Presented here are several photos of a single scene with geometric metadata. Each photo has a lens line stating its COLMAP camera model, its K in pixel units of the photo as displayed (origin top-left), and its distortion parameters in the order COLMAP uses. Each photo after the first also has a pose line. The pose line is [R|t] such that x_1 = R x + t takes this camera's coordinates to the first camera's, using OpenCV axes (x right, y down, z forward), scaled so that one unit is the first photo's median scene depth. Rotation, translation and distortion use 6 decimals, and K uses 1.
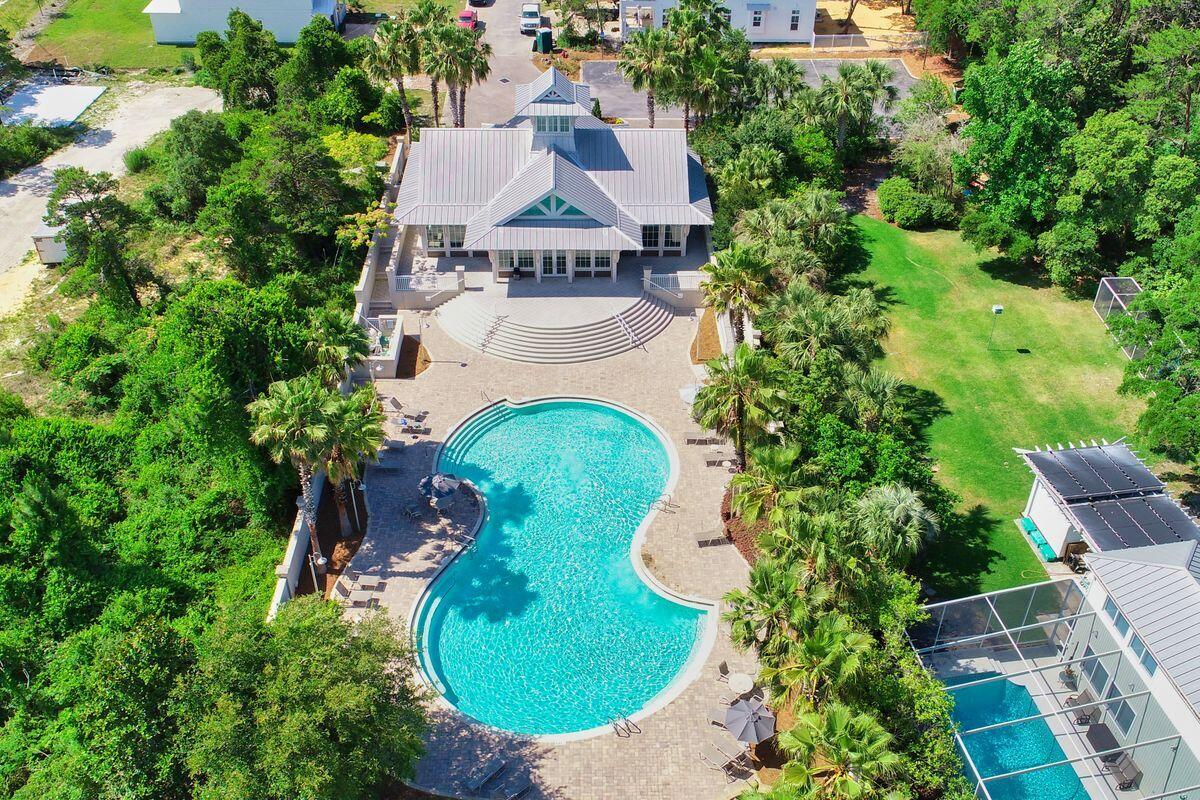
lens RADIAL K [[1142.3, 0, 627.0], [0, 1142.3, 437.2], [0, 0, 1]] dist [0.000468, -0.004941]
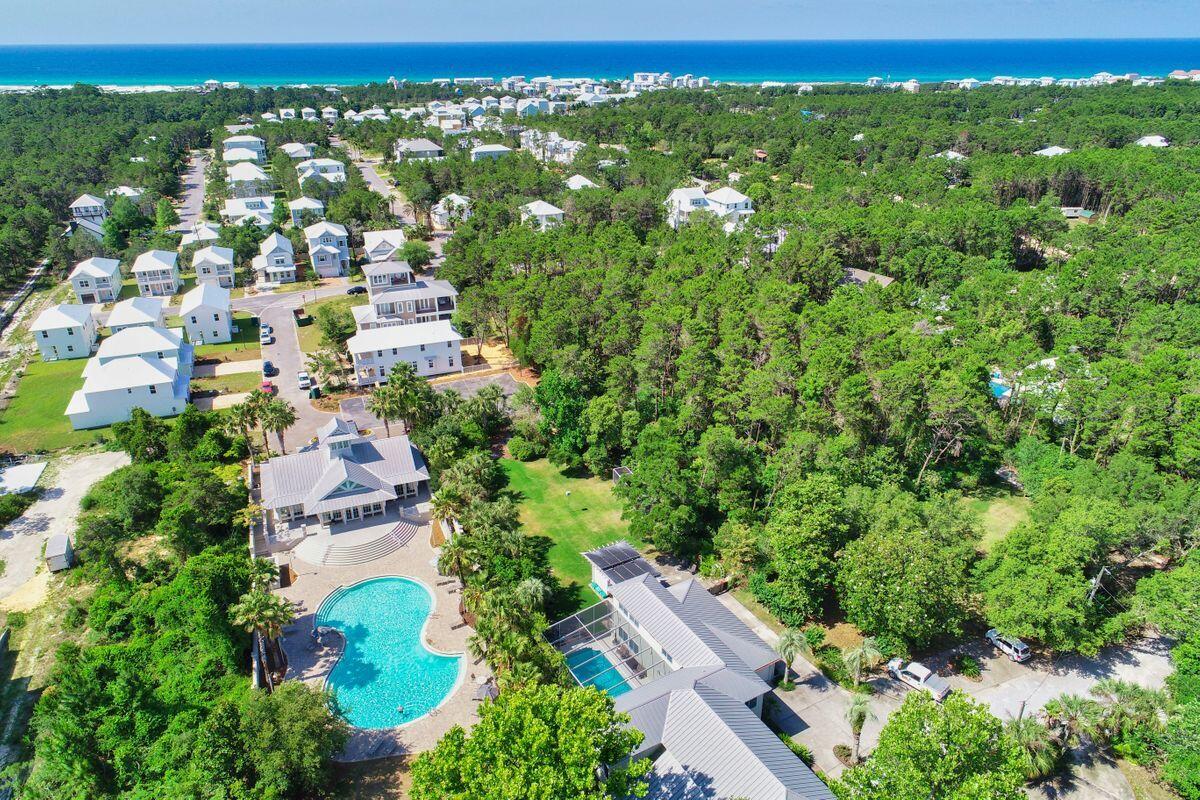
lens RADIAL K [[817.6, 0, 600.0], [0, 817.6, 400.0], [0, 0, 1]] dist [0.006103, -0.002673]
pose [[0.942508, -0.161272, 0.292694, -0.044757], [0.225985, 0.952807, -0.202708, 0.046741], [-0.246190, 0.257198, 0.934473, -0.498256]]
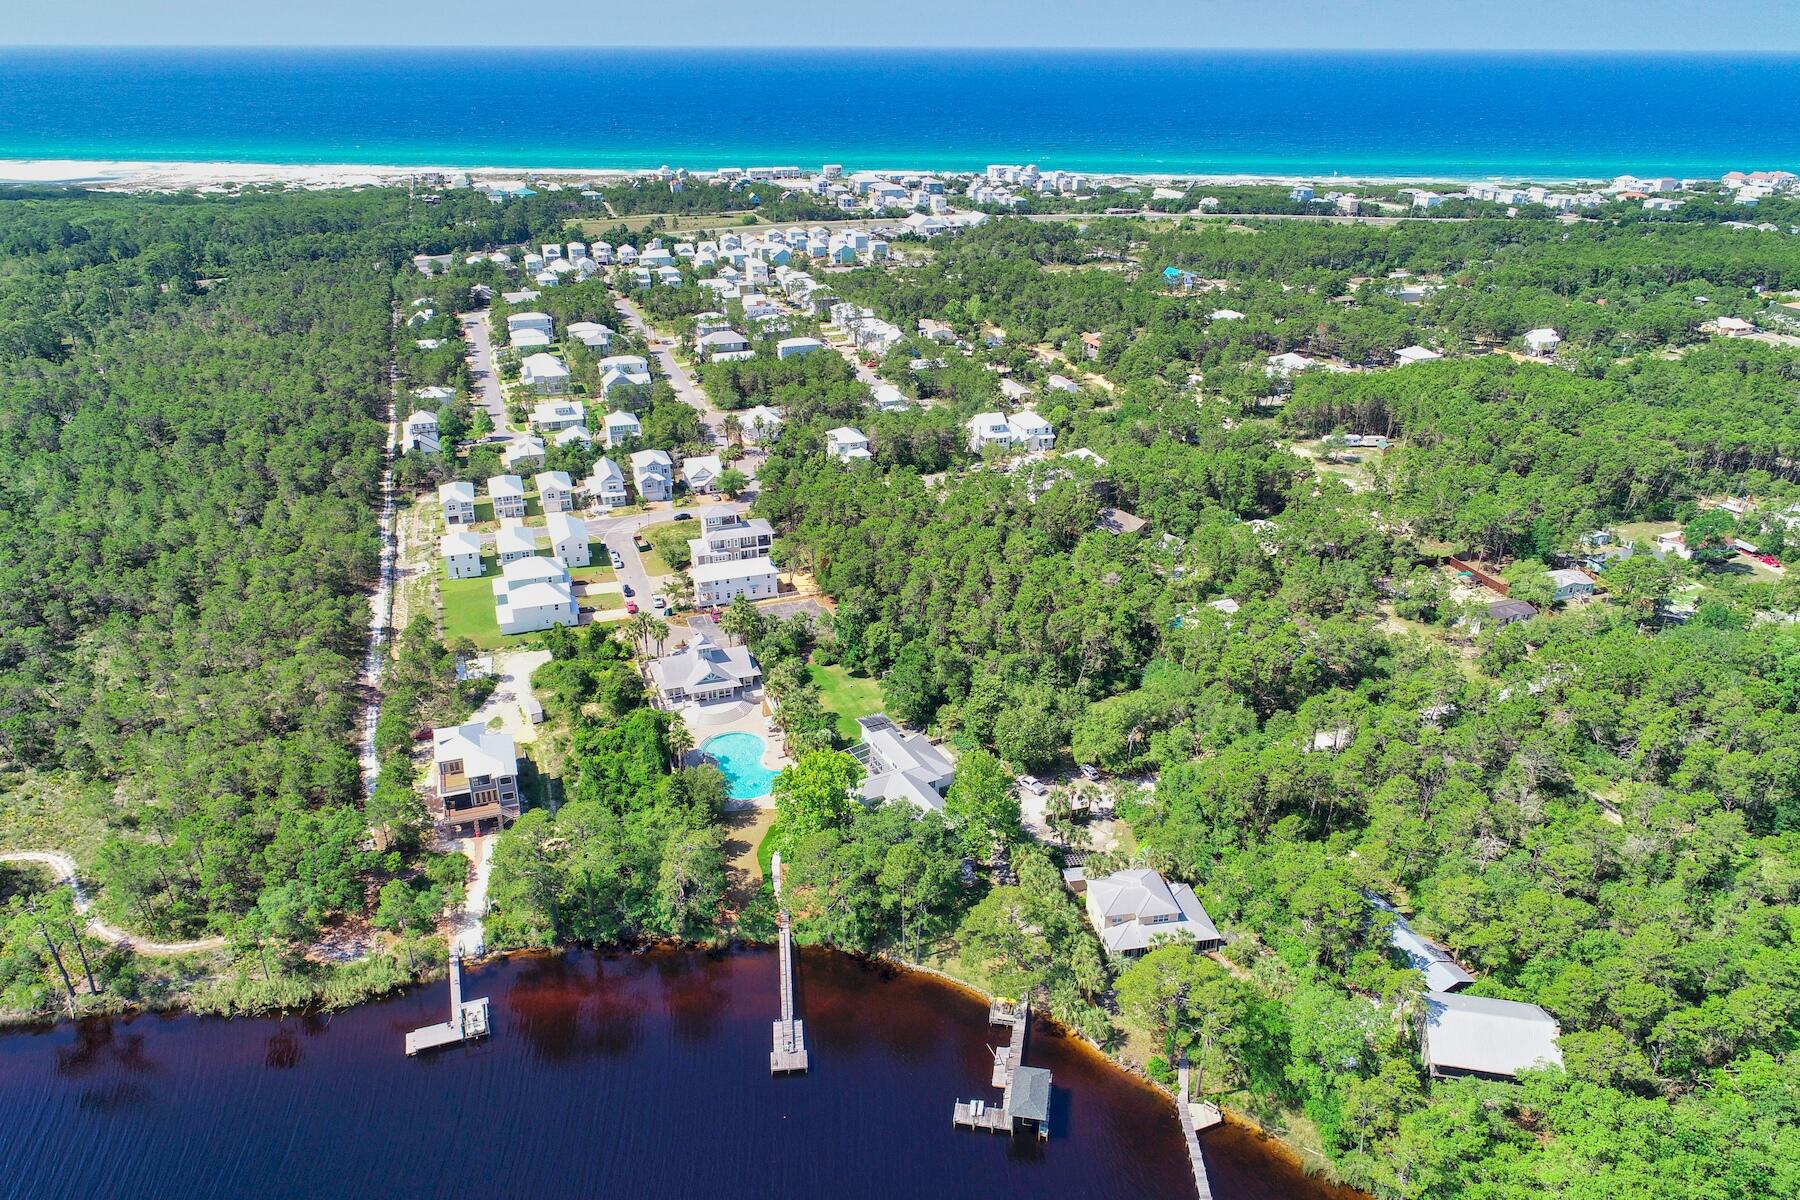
lens RADIAL K [[1226.4, 0, 900.0], [0, 1226.4, 600.0], [0, 0, 1]] dist [0.006103, -0.002673]
pose [[0.956203, -0.136827, 0.258757, -0.420346], [0.193585, 0.958687, -0.208431, 0.409120], [-0.219548, 0.249393, 0.943187, -2.402810]]
